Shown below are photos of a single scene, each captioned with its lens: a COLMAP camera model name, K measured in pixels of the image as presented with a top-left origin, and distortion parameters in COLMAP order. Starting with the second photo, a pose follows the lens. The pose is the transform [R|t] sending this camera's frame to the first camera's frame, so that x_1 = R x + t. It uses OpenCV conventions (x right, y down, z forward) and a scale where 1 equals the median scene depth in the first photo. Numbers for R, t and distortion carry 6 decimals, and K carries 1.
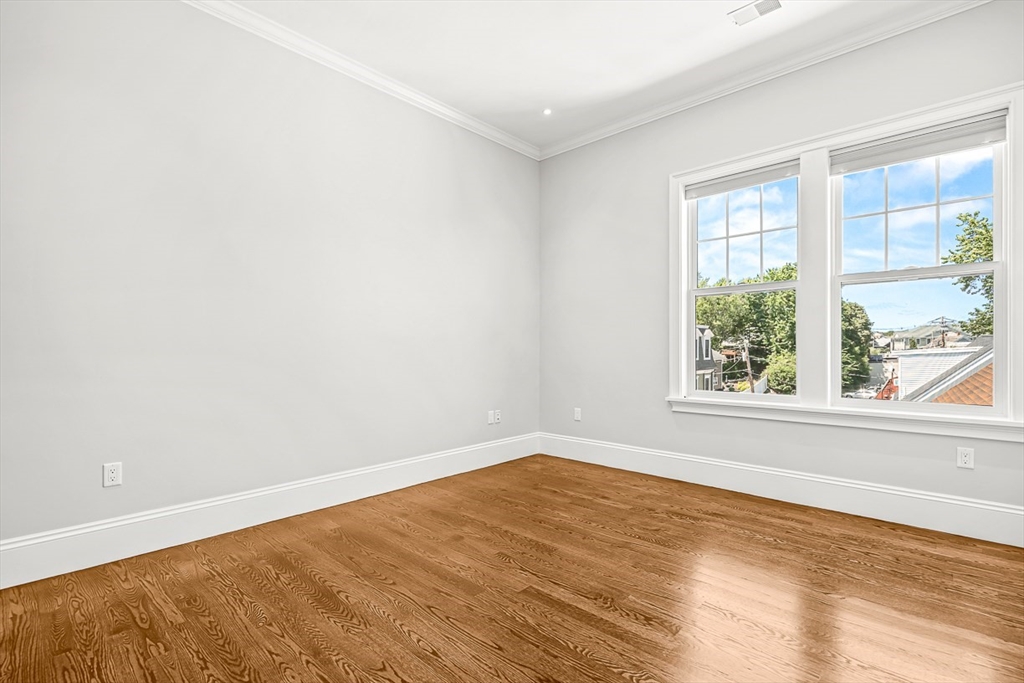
lens RADIAL K [[473.4, 0, 510.9], [0, 473.4, 350.3], [0, 0, 1]] dist [-0.001521, 0.001562]
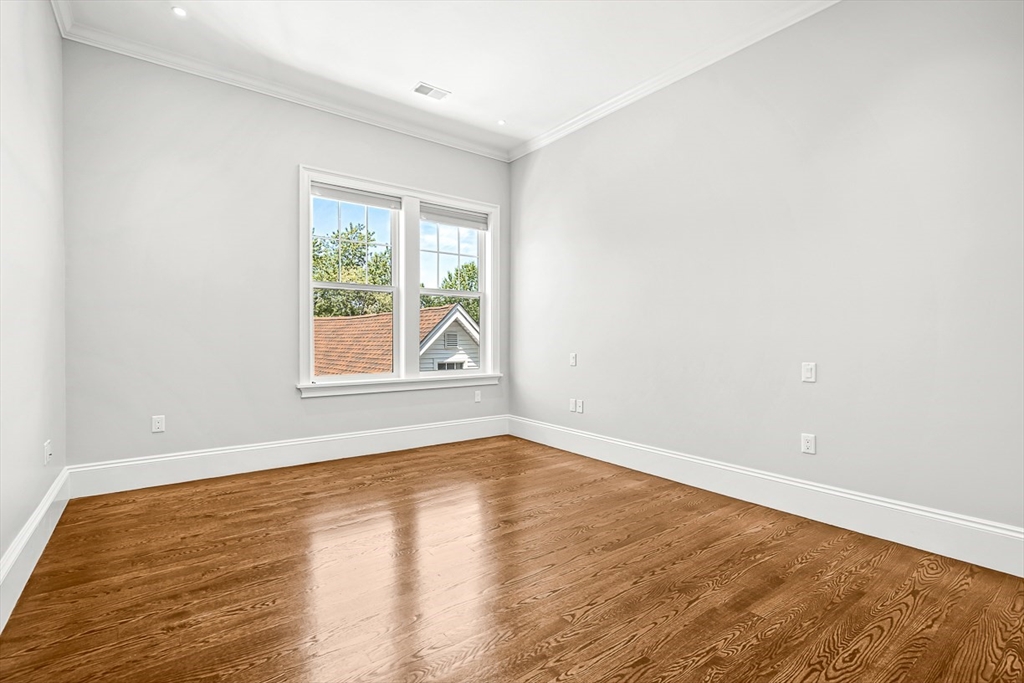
lens RADIAL K [[473.4, 0, 505.3], [0, 473.4, 344.3], [0, 0, 1]] dist [-0.001521, 0.001562]
pose [[0.171518, -0.008115, 0.985148, -0.691781], [0.000699, 0.999967, 0.008116, 0.006423], [-0.985181, -0.000703, 0.171518, 0.471233]]
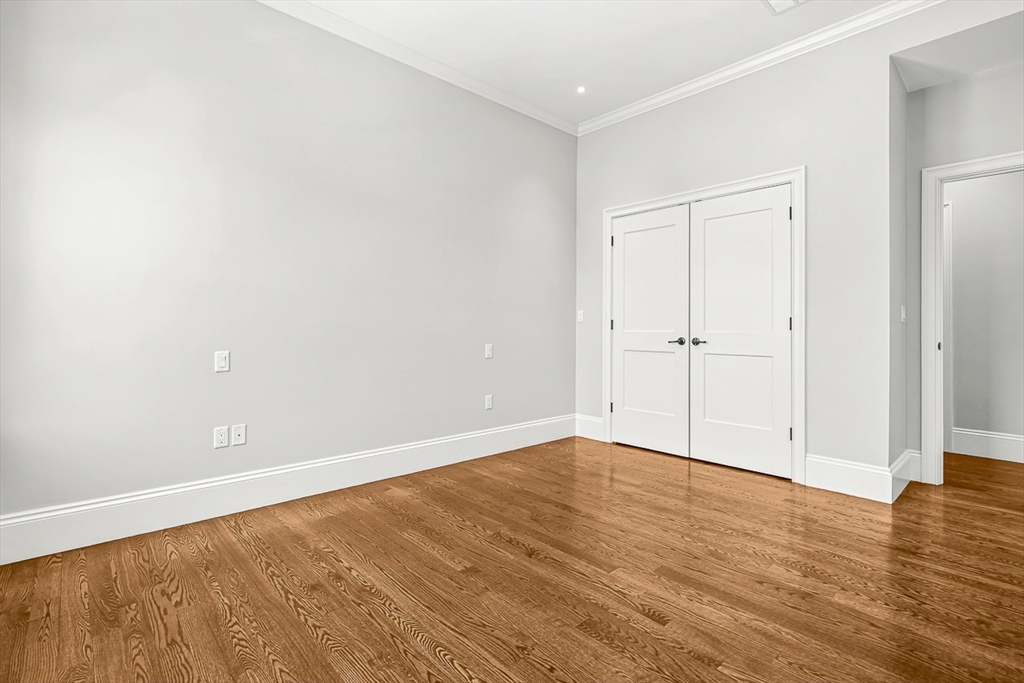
lens RADIAL K [[473.4, 0, 517.9], [0, 473.4, 322.9], [0, 0, 1]] dist [-0.001521, 0.001562]
pose [[-0.998290, -0.004820, 0.058252, 0.113636], [-0.005420, 0.999934, -0.010148, -0.000301], [-0.058199, -0.010446, -0.998250, 1.301561]]
